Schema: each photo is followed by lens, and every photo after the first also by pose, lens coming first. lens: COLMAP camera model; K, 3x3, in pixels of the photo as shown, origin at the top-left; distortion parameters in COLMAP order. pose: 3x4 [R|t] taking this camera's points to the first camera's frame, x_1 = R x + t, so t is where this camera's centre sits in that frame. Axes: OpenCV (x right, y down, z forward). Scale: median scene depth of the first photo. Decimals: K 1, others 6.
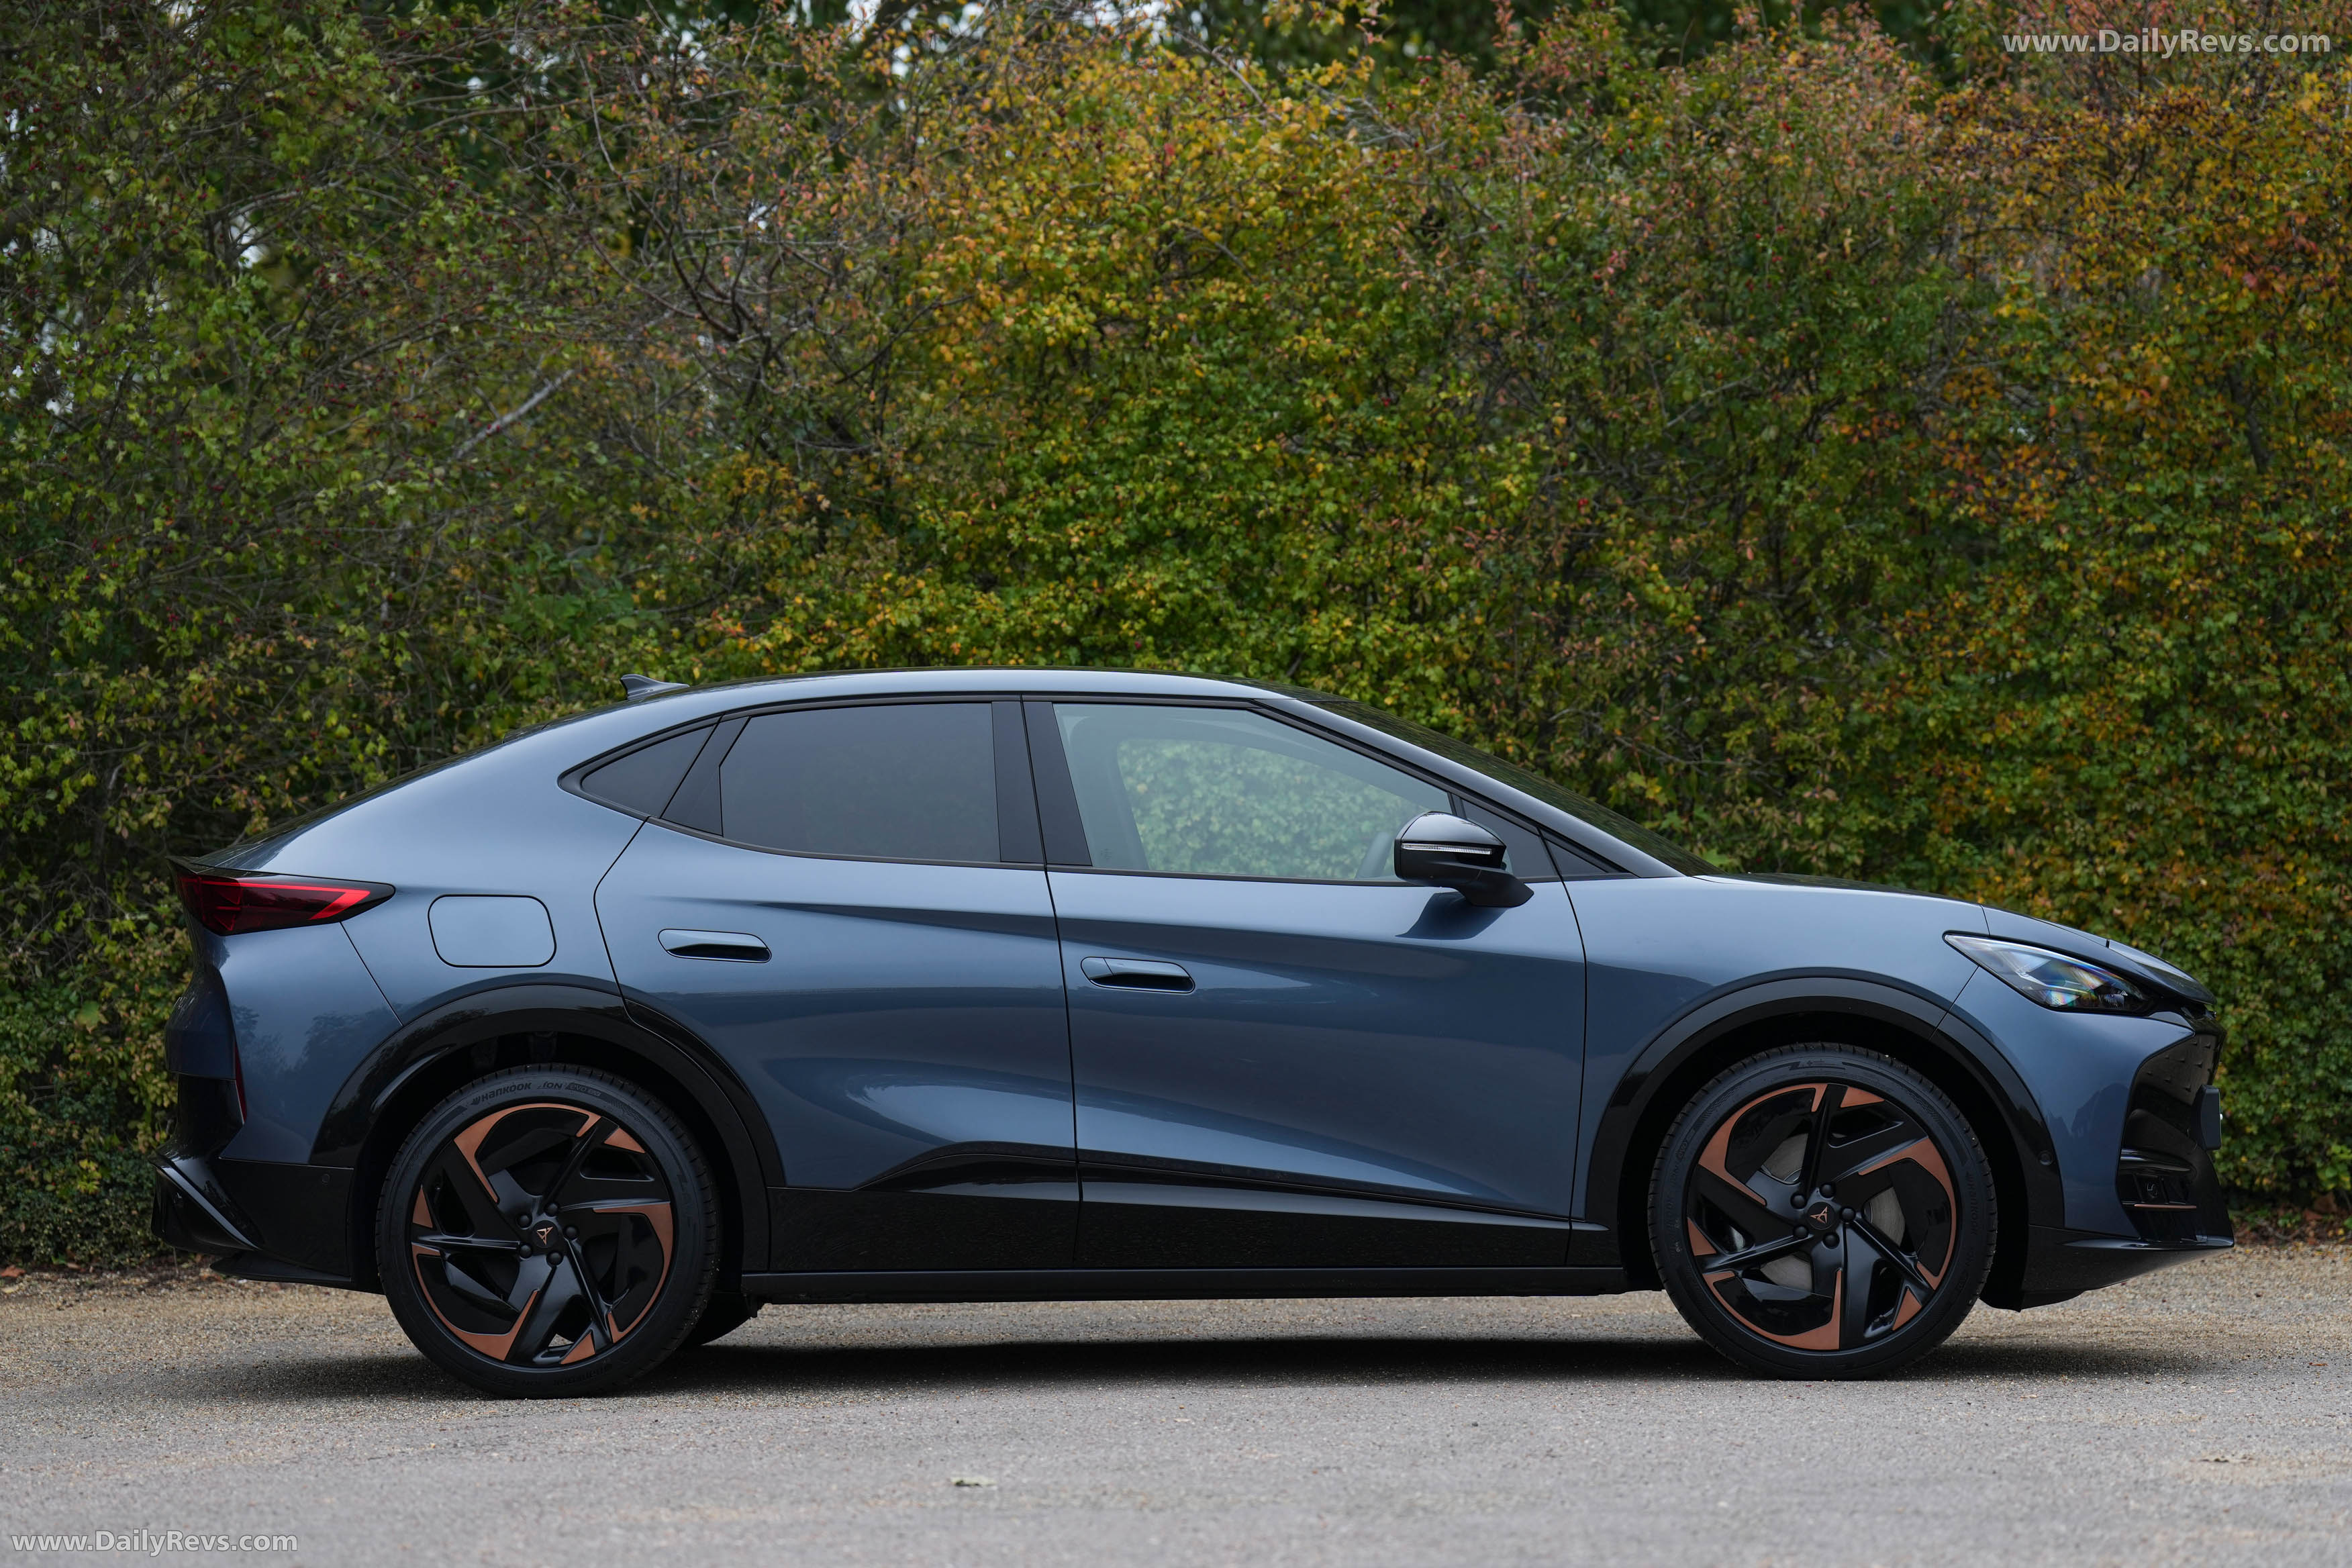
lens RADIAL K [[8261.4, 0, 1170.0], [0, 8261.4, 796.2], [0, 0, 1]] dist [0.910096, 0.000000]
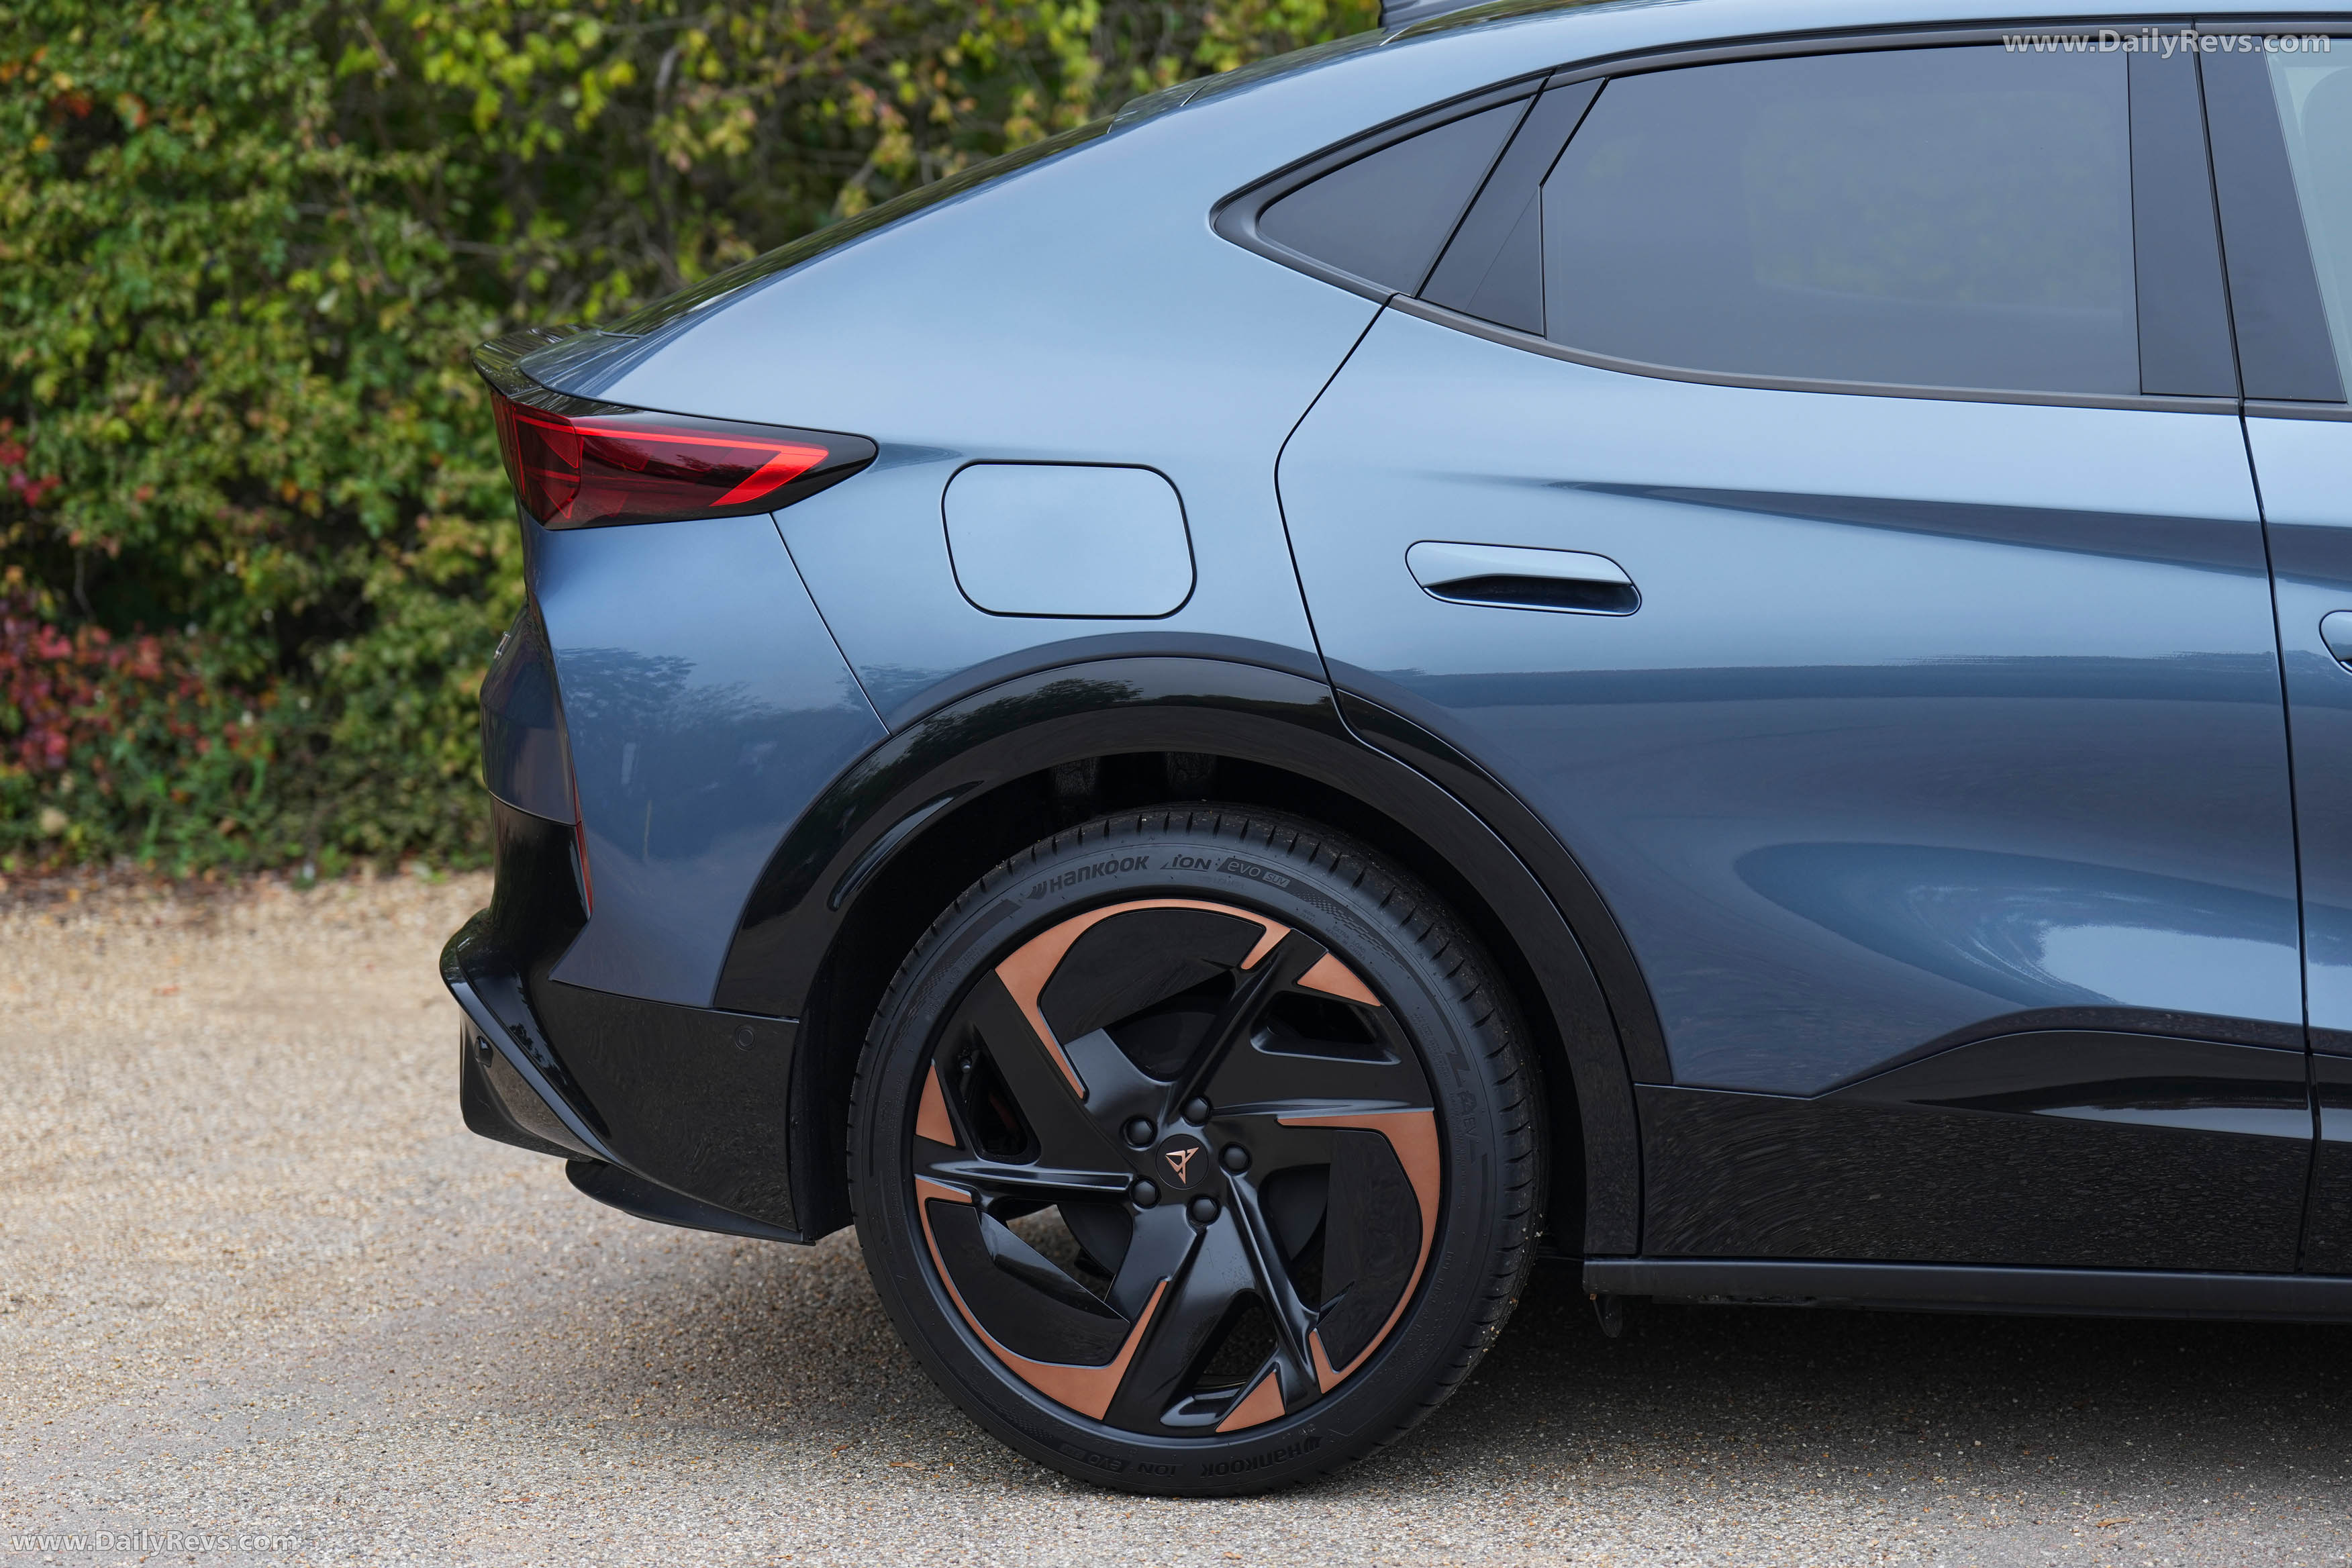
lens RADIAL K [[7343.0, 0, 1170.4], [0, 7343.0, 790.0], [0, 0, 1]] dist [0.683339, 0.000000]
pose [[0.989511, 0.009548, -0.144141, -0.013997], [0.009430, 0.991416, 0.130404, -0.025054], [0.144149, -0.130395, 0.980927, 0.580666]]
